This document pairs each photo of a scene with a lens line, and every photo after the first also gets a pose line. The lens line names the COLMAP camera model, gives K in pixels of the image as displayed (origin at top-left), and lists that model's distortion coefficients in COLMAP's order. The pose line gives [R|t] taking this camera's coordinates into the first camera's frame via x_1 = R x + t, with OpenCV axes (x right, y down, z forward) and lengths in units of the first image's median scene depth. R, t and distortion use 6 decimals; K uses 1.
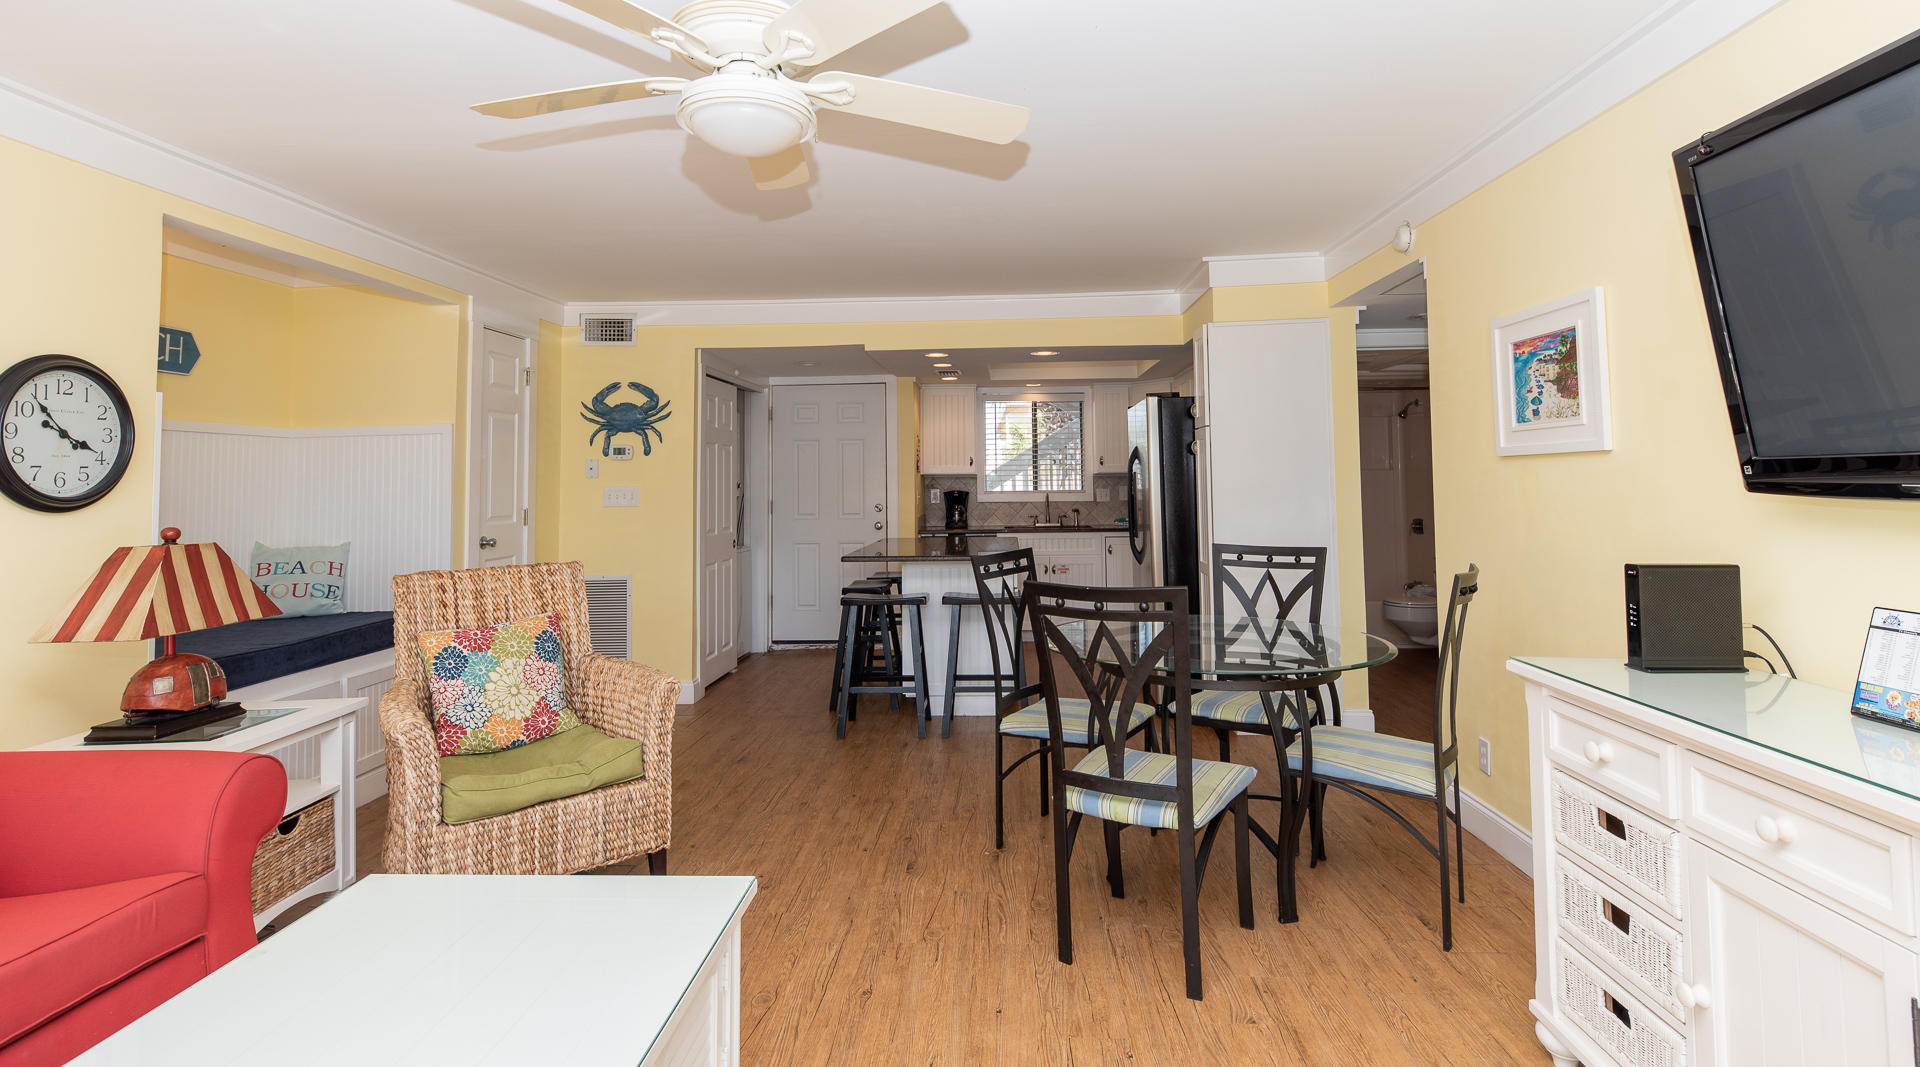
lens RADIAL K [[934.0, 0, 965.2], [0, 934.0, 426.7], [0, 0, 1]] dist [0.008322, -0.005130]
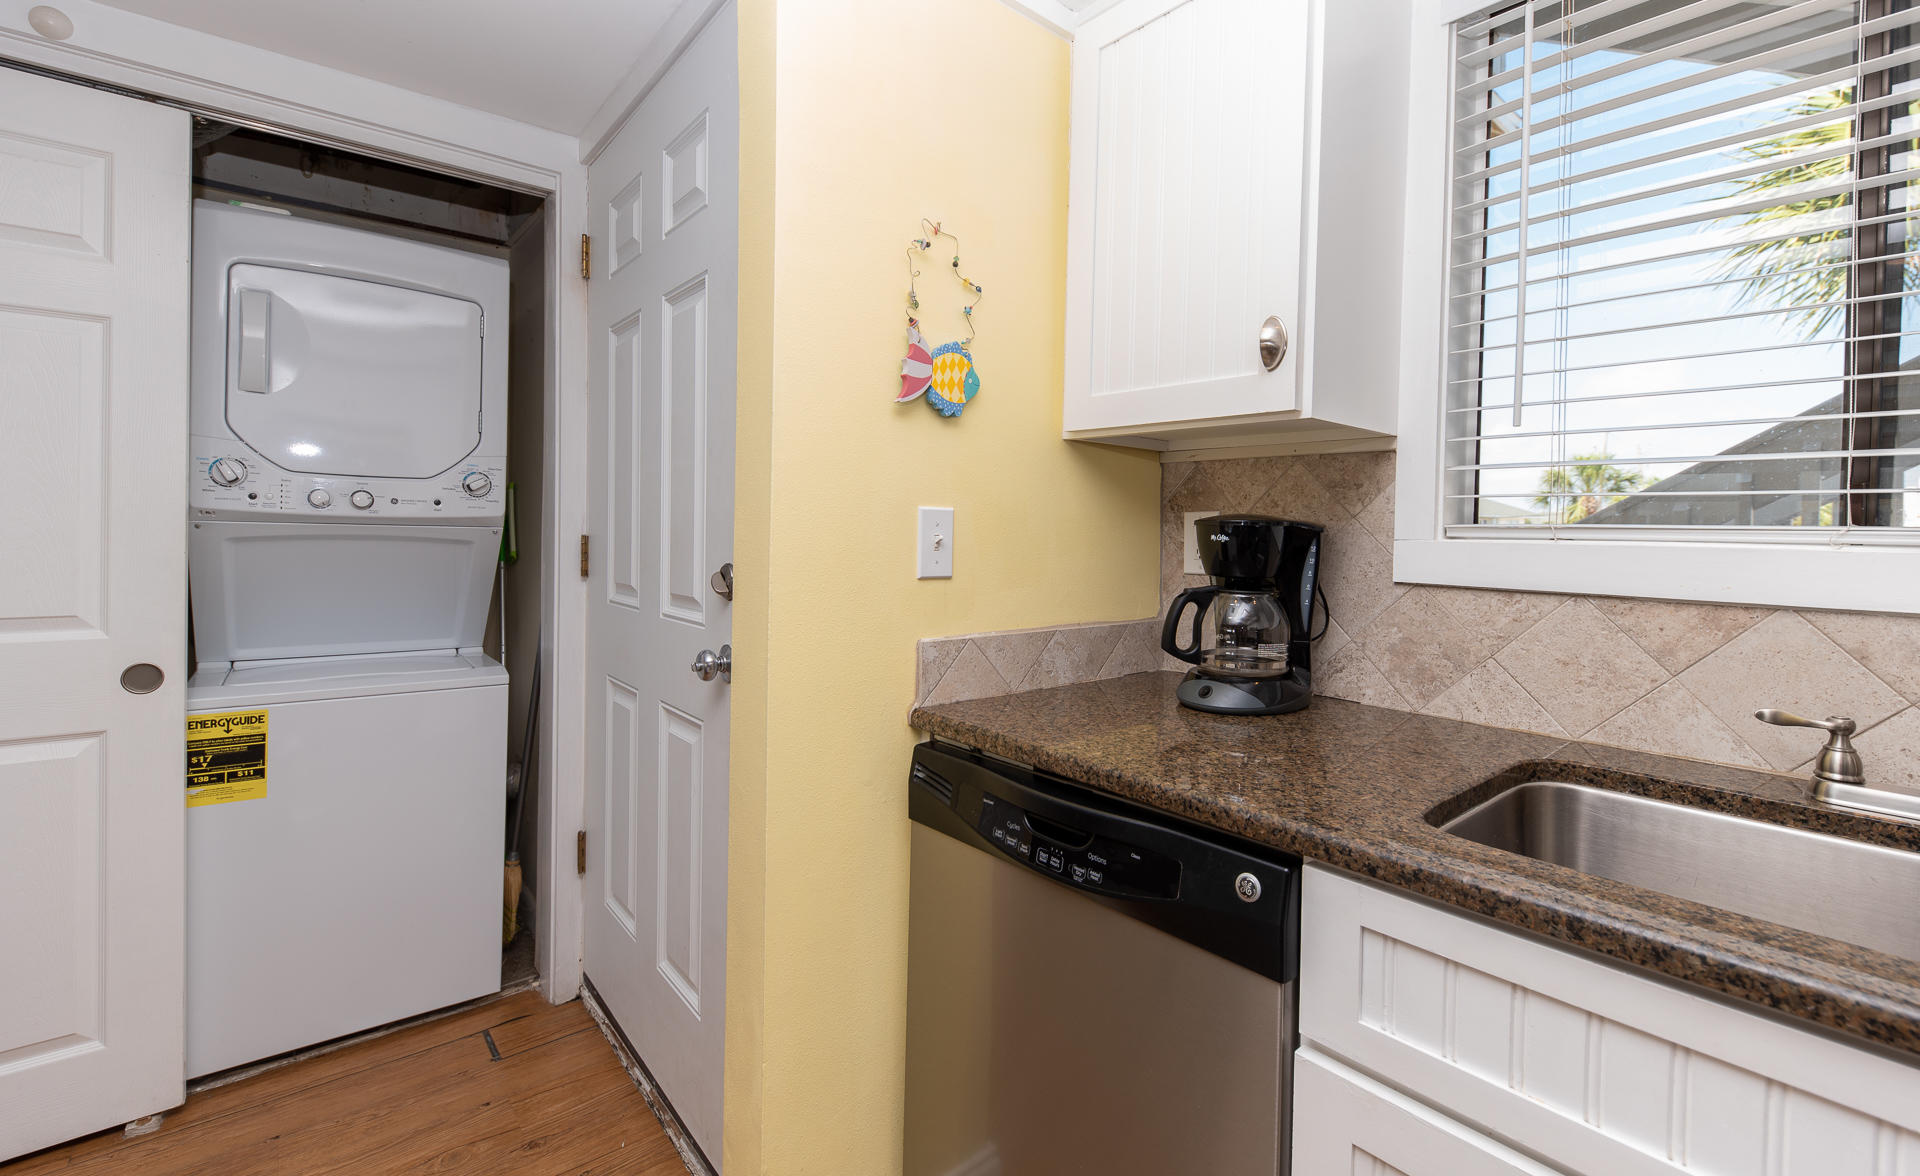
lens RADIAL K [[820.6, 0, 957.7], [0, 820.6, 536.0], [0, 0, 1]] dist [0.000731, -0.002837]
pose [[0.669880, 0.029002, -0.741903, 0.207138], [0.018510, 0.998274, 0.055737, 0.164530], [0.742239, -0.051070, 0.668187, 2.250604]]
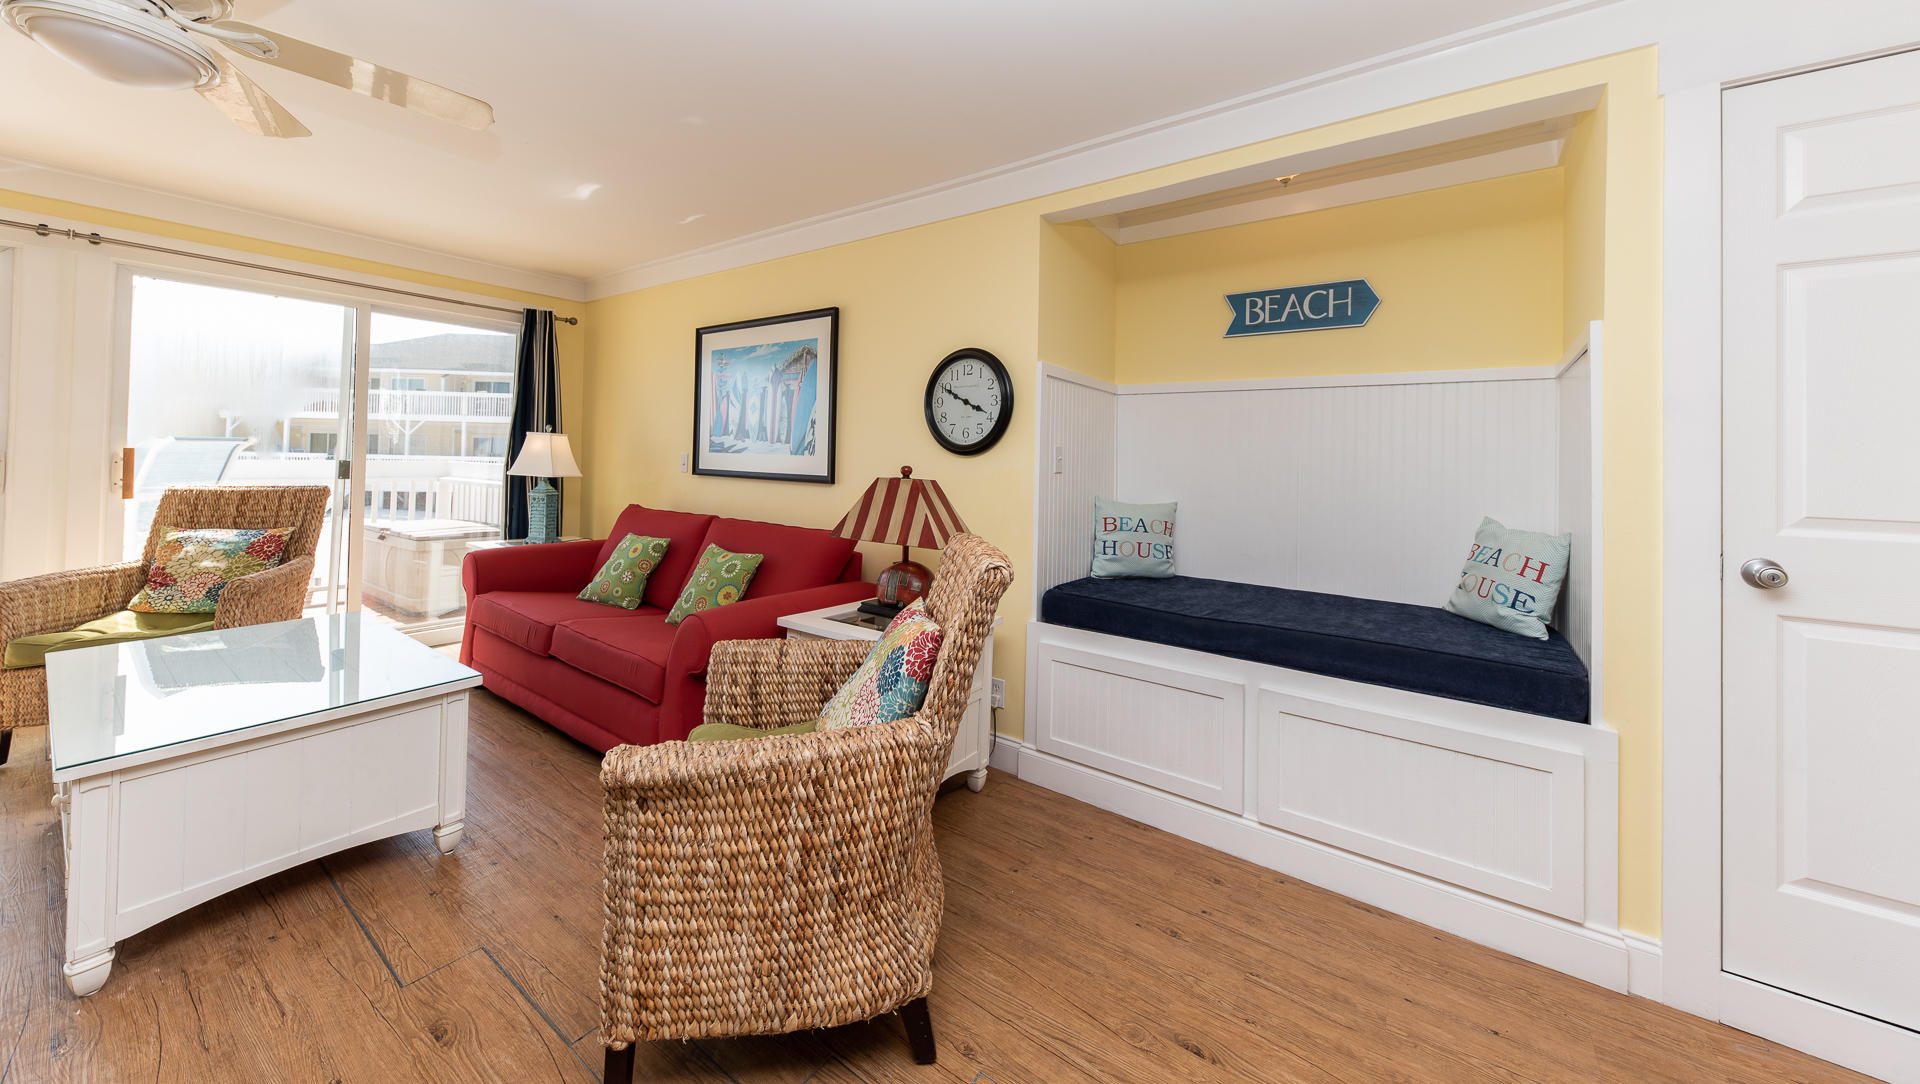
lens RADIAL K [[652.4, 0, 964.9], [0, 652.4, 449.5], [0, 0, 1]] dist [0.007236, -0.001011]
pose [[-0.541812, -0.009077, -0.840451, -0.094946], [0.034141, 0.998879, -0.032797, 0.104597], [0.839806, -0.046463, -0.540895, 1.397988]]
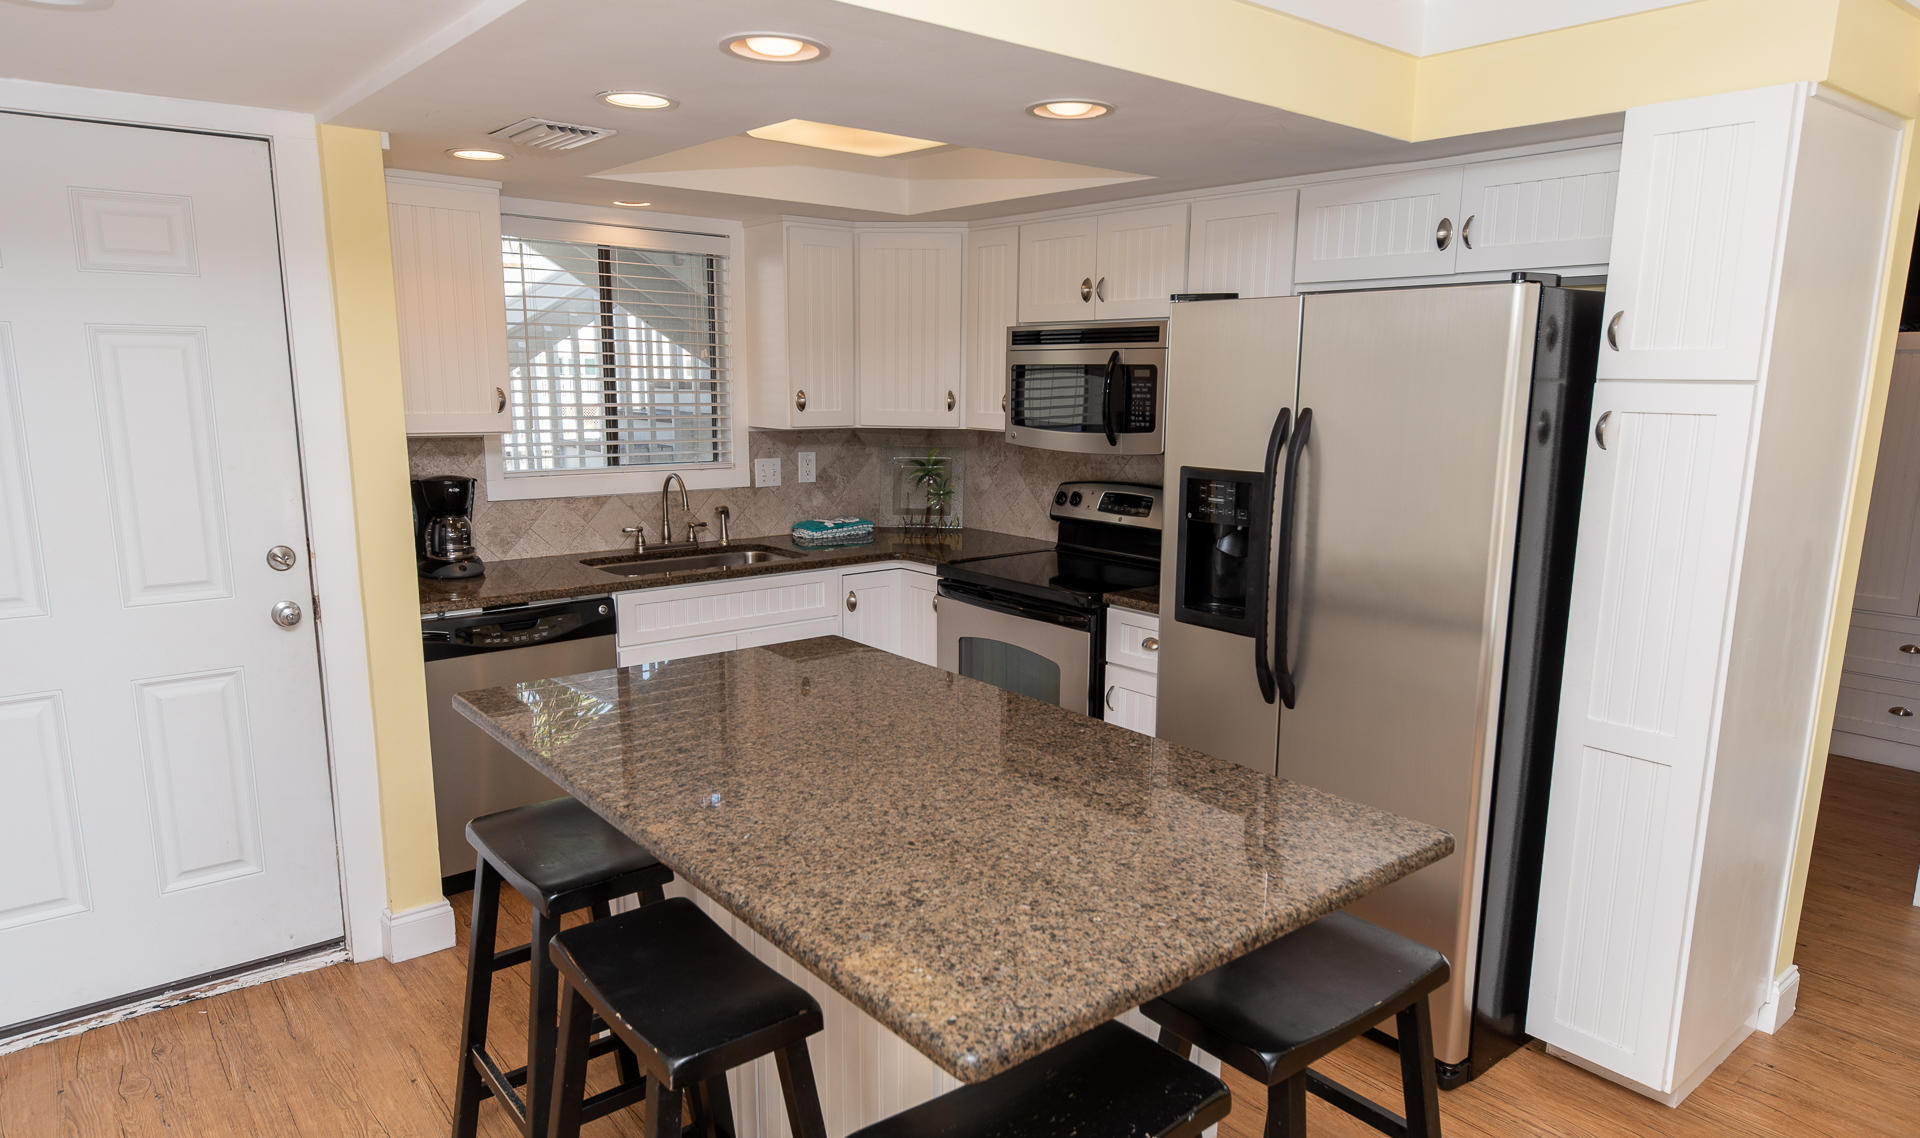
lens RADIAL K [[1166.7, 0, 971.0], [0, 1166.7, 596.5], [0, 0, 1]] dist [0.014771, -0.008251]
pose [[0.742086, -0.107780, 0.661583, -0.449686], [-0.058704, 0.972746, 0.224319, -0.006668], [-0.667729, -0.205302, 0.715534, 1.382674]]
